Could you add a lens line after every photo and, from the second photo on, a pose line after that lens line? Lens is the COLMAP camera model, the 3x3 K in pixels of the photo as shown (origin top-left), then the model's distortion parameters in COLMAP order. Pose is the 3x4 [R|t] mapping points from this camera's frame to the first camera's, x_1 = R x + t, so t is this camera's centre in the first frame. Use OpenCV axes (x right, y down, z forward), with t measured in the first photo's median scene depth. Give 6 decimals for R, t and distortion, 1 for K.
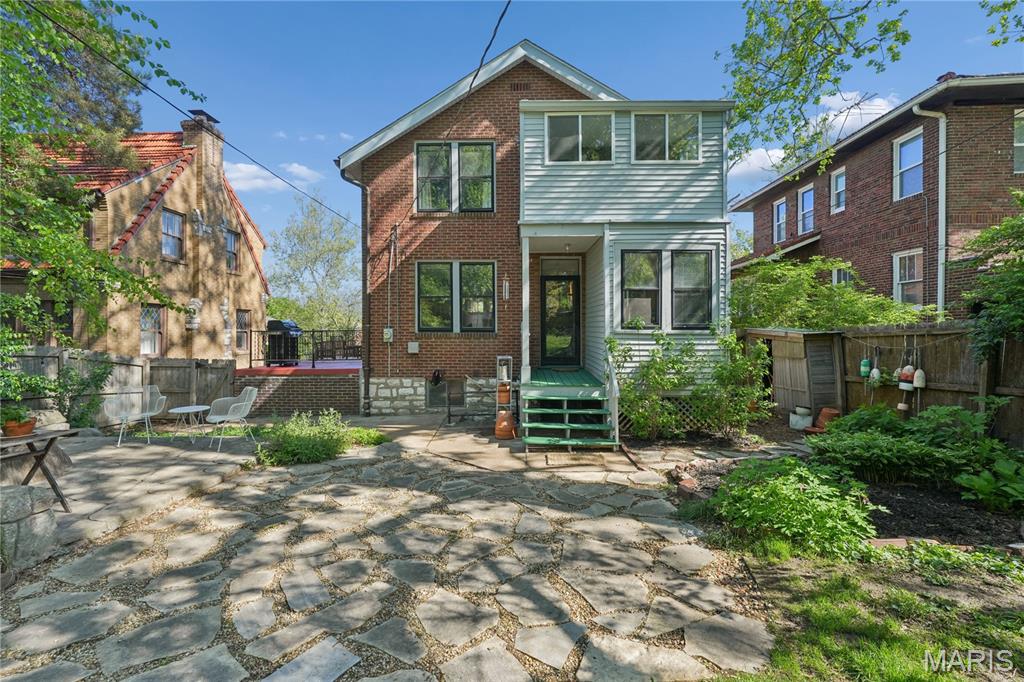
lens RADIAL K [[430.5, 0, 508.8], [0, 430.5, 334.5], [0, 0, 1]] dist [0.000314, 0.000390]
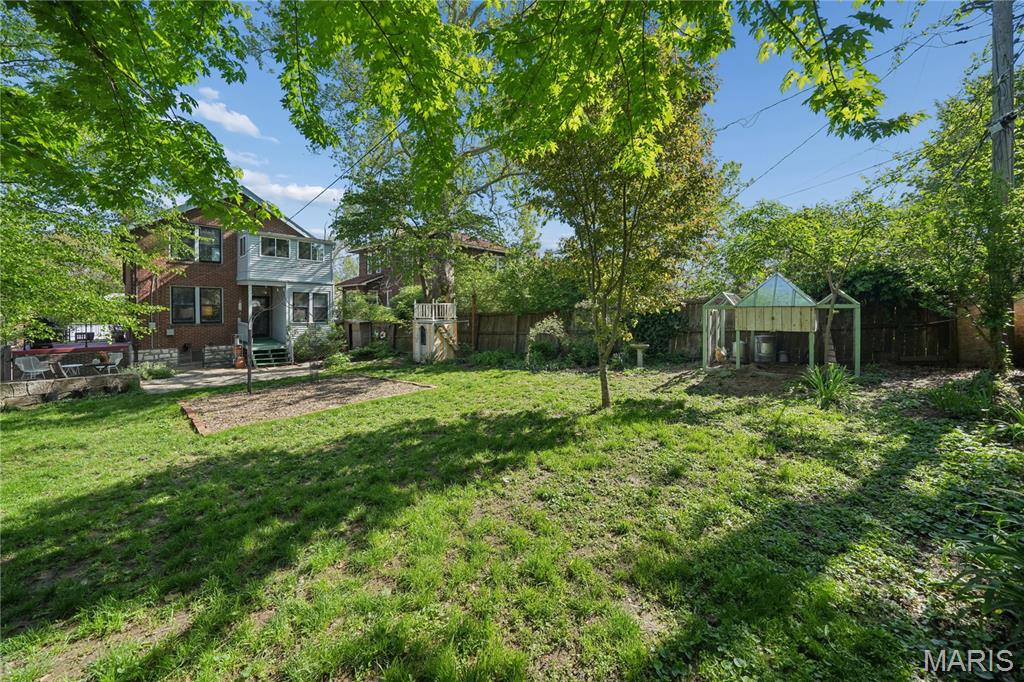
lens RADIAL K [[364.6, 0, 507.4], [0, 364.6, 308.3], [0, 0, 1]] dist [-0.016460, -0.000089]
pose [[0.663647, 0.007321, 0.748010, -0.530273], [0.003164, 0.999916, -0.012593, -0.064160], [-0.748039, 0.010724, 0.663568, -1.463945]]
